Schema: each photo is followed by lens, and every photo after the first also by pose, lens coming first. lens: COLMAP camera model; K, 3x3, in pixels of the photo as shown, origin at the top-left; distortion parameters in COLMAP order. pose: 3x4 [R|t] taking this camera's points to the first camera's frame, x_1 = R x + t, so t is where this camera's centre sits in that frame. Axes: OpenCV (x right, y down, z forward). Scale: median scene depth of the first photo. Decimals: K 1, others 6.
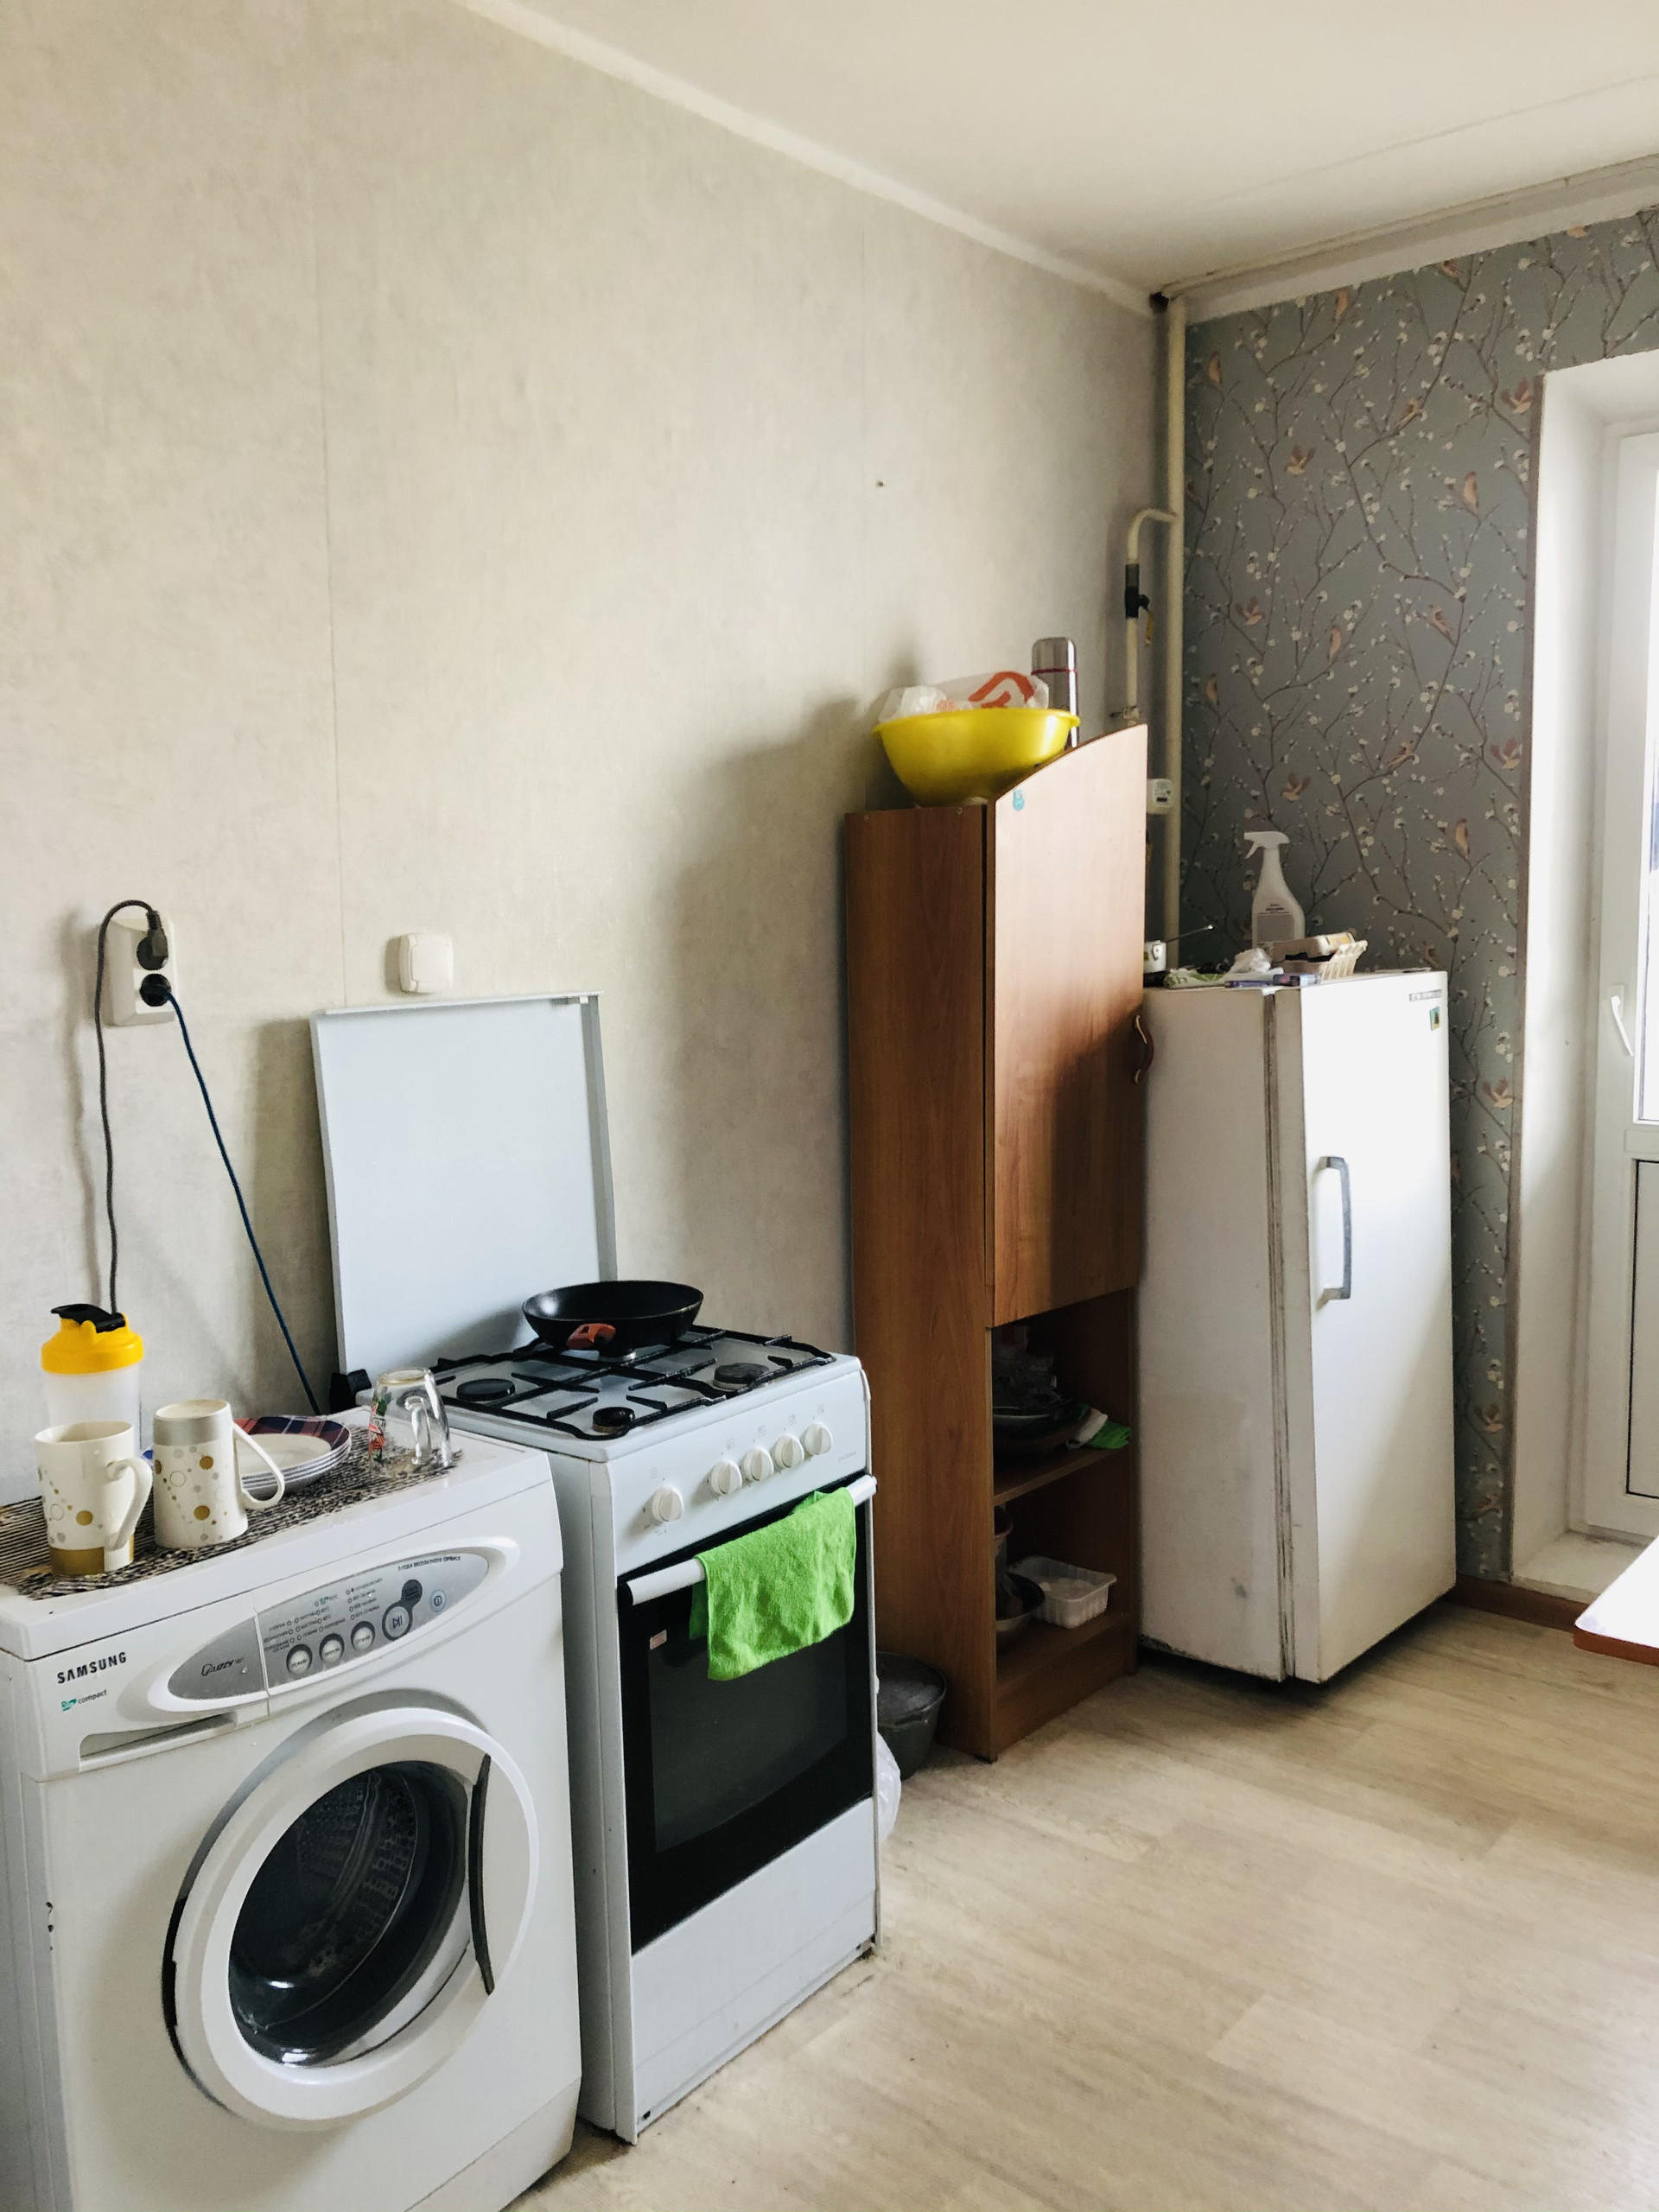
lens RADIAL K [[1791.9, 0, 829.2], [0, 1791.9, 1105.1], [0, 0, 1]] dist [-0.042277, -0.040082]
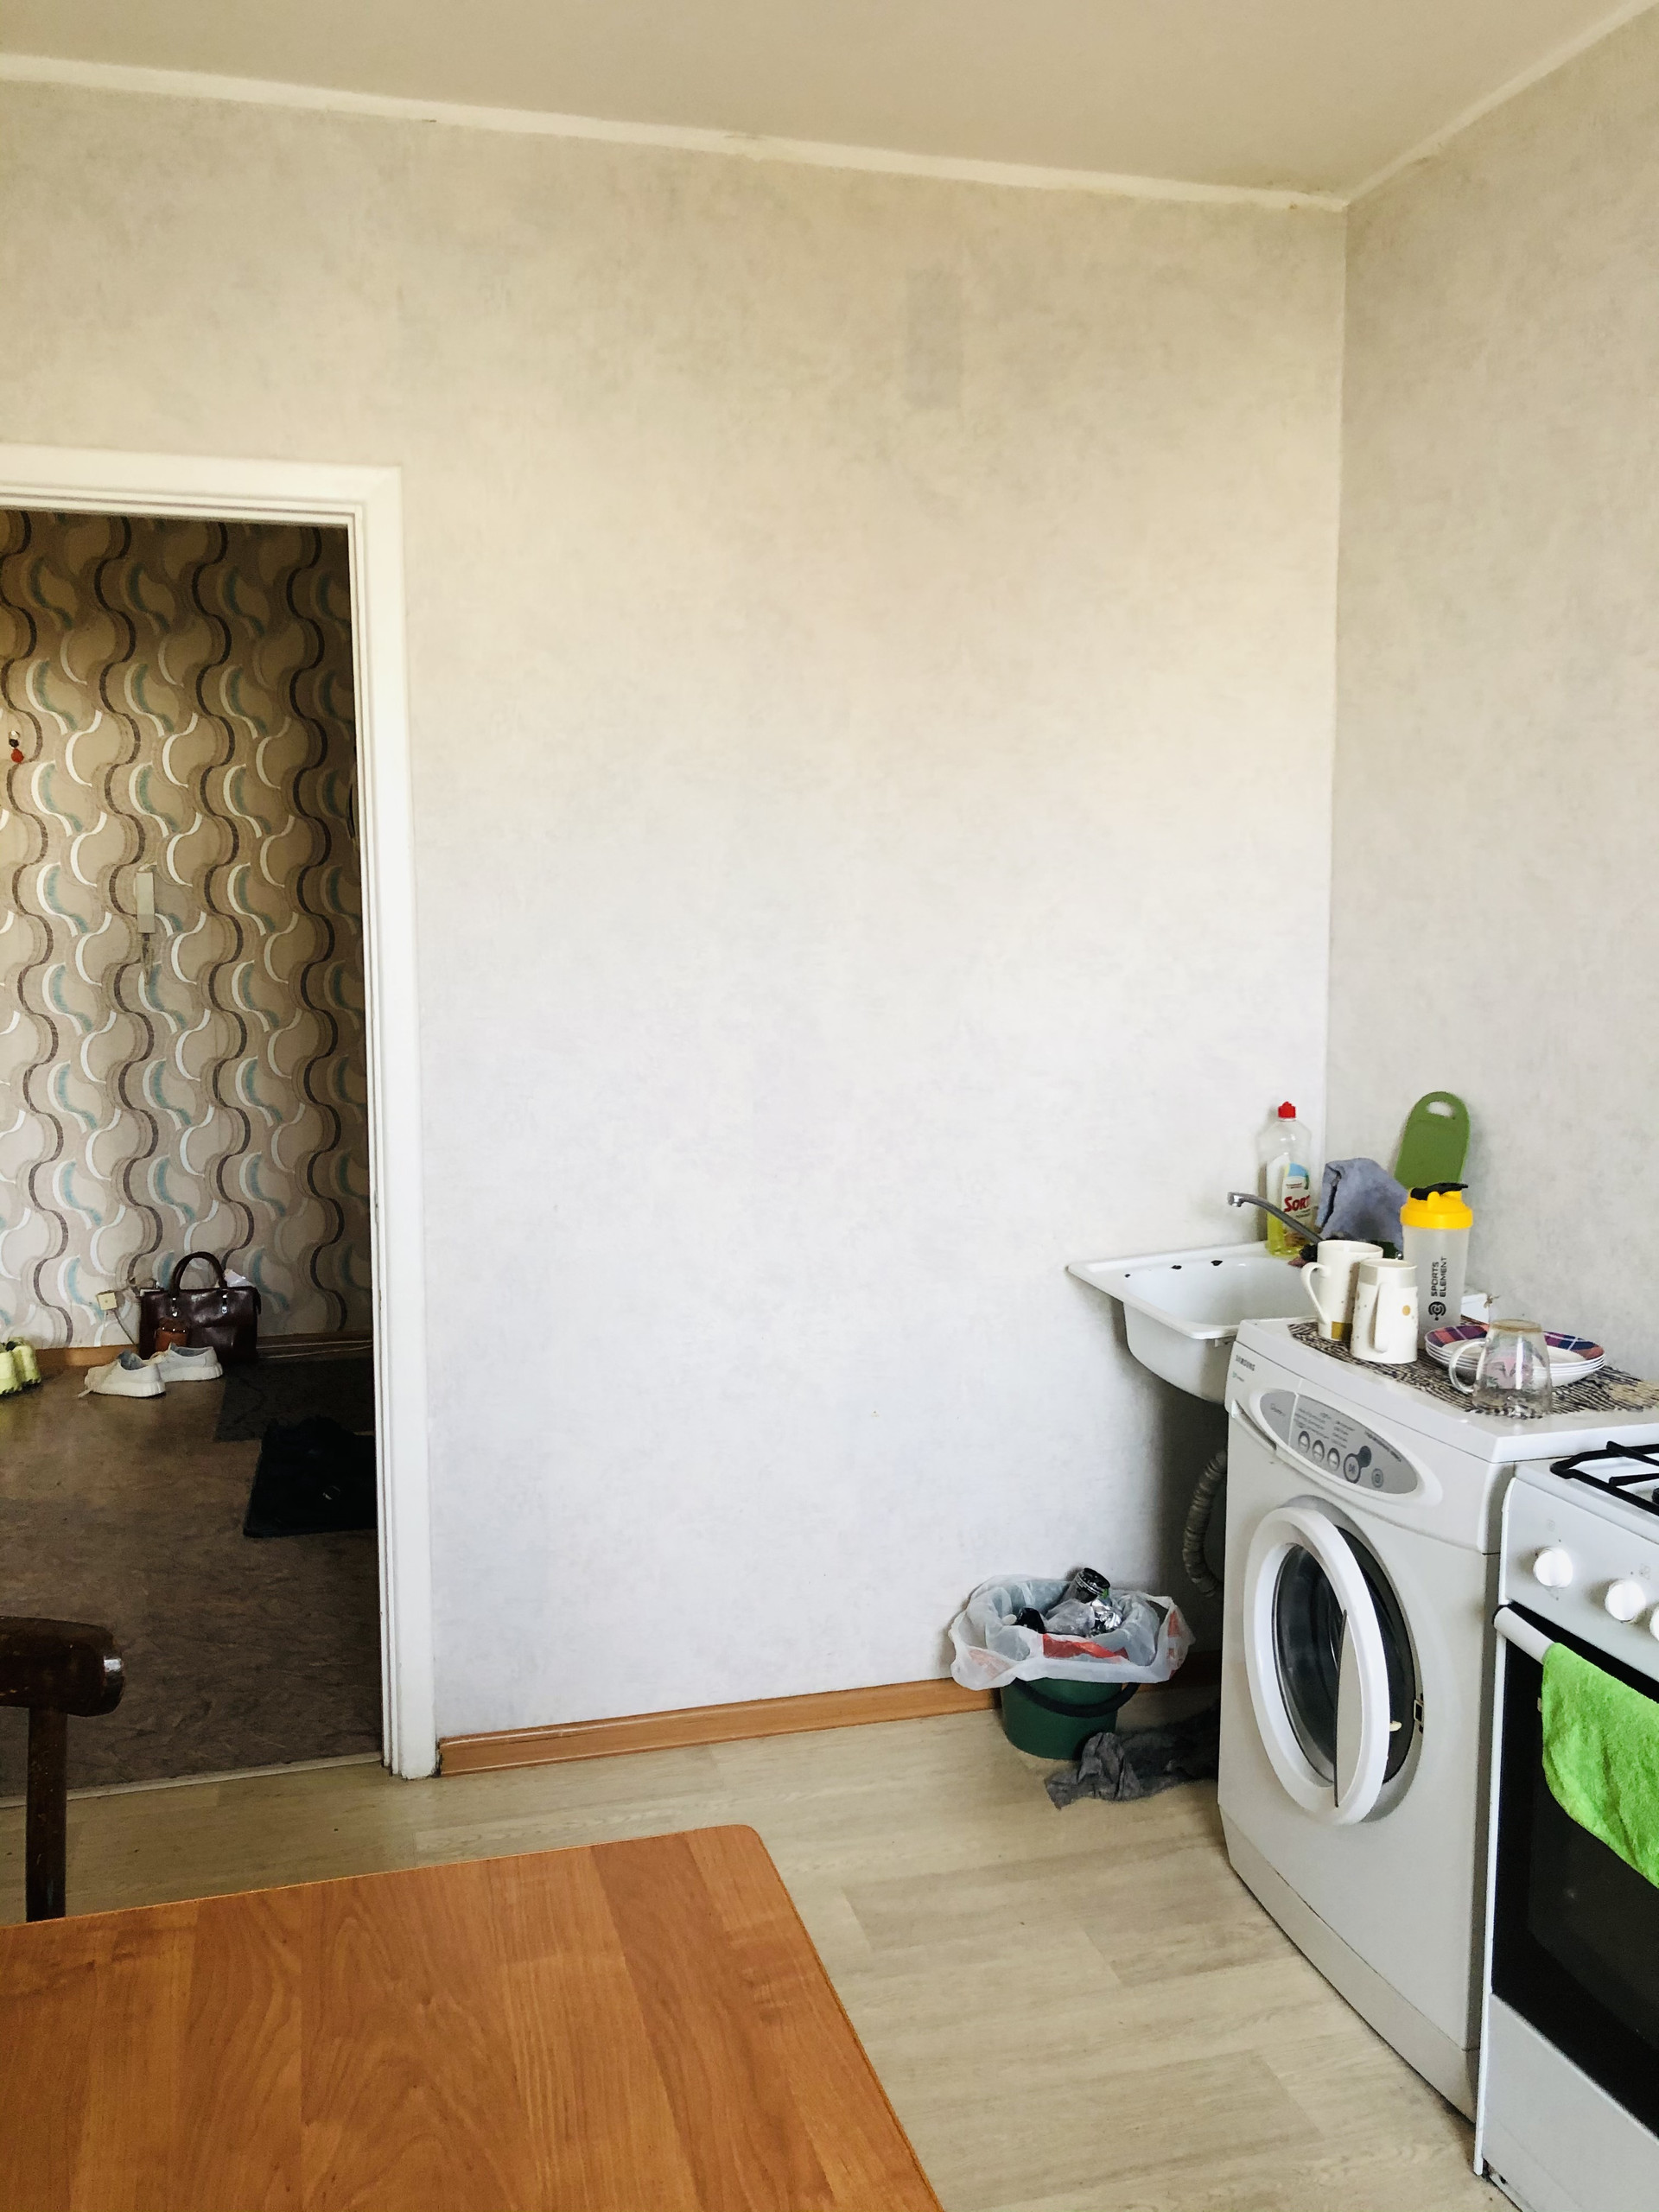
lens RADIAL K [[1791.9, 0, 831.5], [0, 1791.9, 1106.4], [0, 0, 1]] dist [-0.042277, -0.040082]
pose [[-0.603325, 0.098408, -0.791401, 0.833334], [-0.077537, 0.980418, 0.181022, -0.143814], [0.793717, 0.170578, -0.583880, 1.208162]]
